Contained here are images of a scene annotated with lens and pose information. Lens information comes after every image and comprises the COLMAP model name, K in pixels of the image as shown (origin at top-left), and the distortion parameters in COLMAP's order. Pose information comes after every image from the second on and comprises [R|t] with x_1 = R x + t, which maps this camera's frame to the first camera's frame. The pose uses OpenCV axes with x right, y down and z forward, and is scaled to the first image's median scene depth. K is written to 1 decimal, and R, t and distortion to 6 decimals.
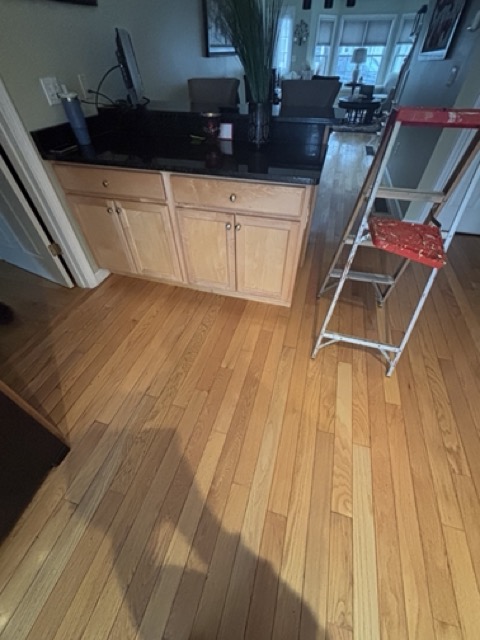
lens RADIAL K [[257.2, 0, 240.0], [0, 257.2, 320.0], [0, 0, 1]] dist [0.004535, -0.000155]
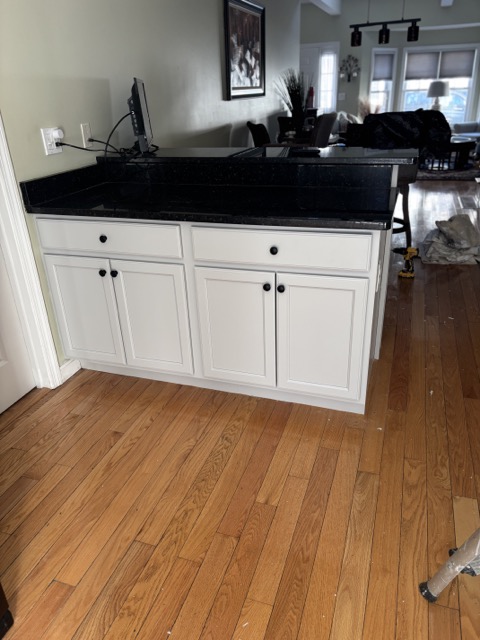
lens RADIAL K [[428.0, 0, 251.3], [0, 428.0, 320.9], [0, 0, 1]] dist [0.015271, -0.004201]
pose [[0.998507, -0.012736, -0.053118, -0.022836], [-0.004440, 0.950298, -0.311310, 0.078815], [0.054443, 0.311081, 0.948823, -0.081136]]
